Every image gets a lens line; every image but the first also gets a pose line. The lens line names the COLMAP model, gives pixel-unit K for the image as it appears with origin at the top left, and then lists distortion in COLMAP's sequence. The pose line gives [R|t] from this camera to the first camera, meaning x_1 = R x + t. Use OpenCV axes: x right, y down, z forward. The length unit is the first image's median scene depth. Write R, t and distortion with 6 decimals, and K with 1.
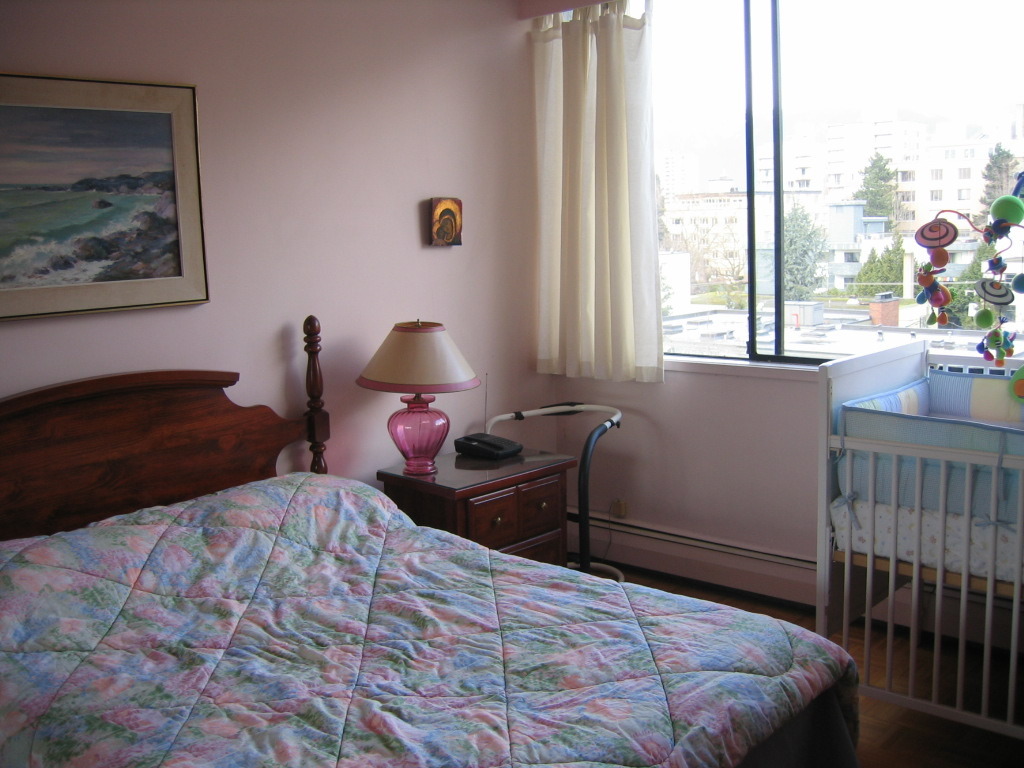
lens RADIAL K [[1049.9, 0, 515.2], [0, 1049.9, 380.5], [0, 0, 1]] dist [-0.083045, 0.000000]
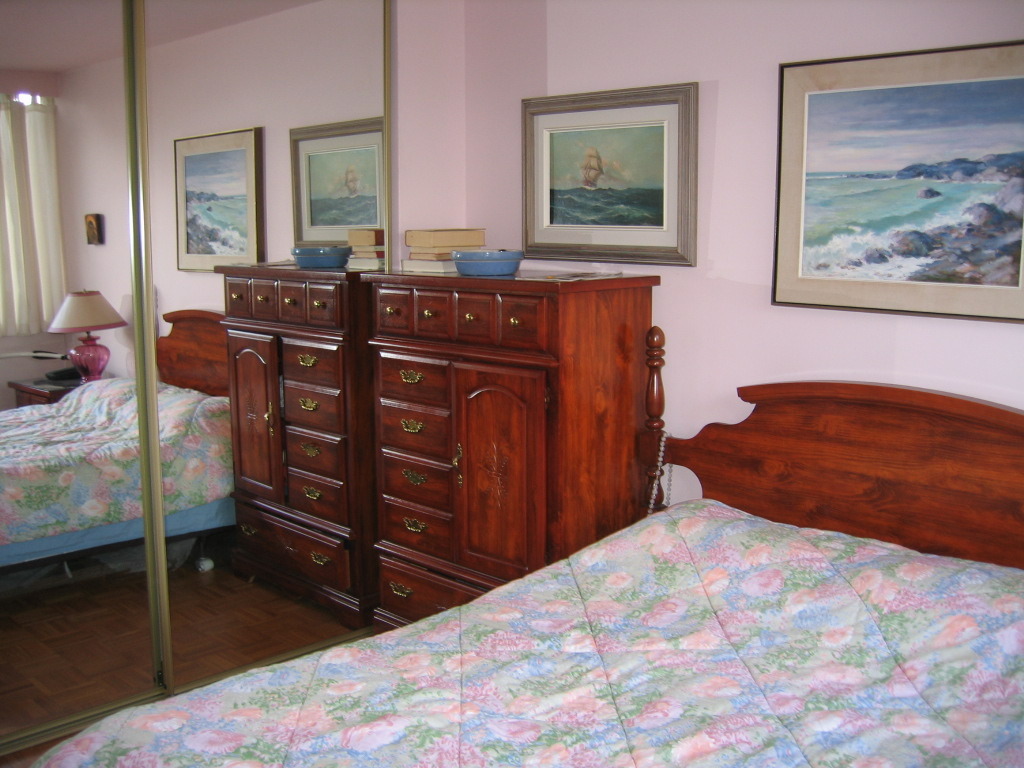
lens RADIAL K [[1049.9, 0, 512.2], [0, 1049.9, 386.5], [0, 0, 1]] dist [-0.083045, 0.000000]
pose [[-0.035727, 0.184893, -0.982109, 0.498464], [-0.150401, 0.970549, 0.188188, -0.123211], [0.987979, 0.154434, -0.006866, 0.682101]]
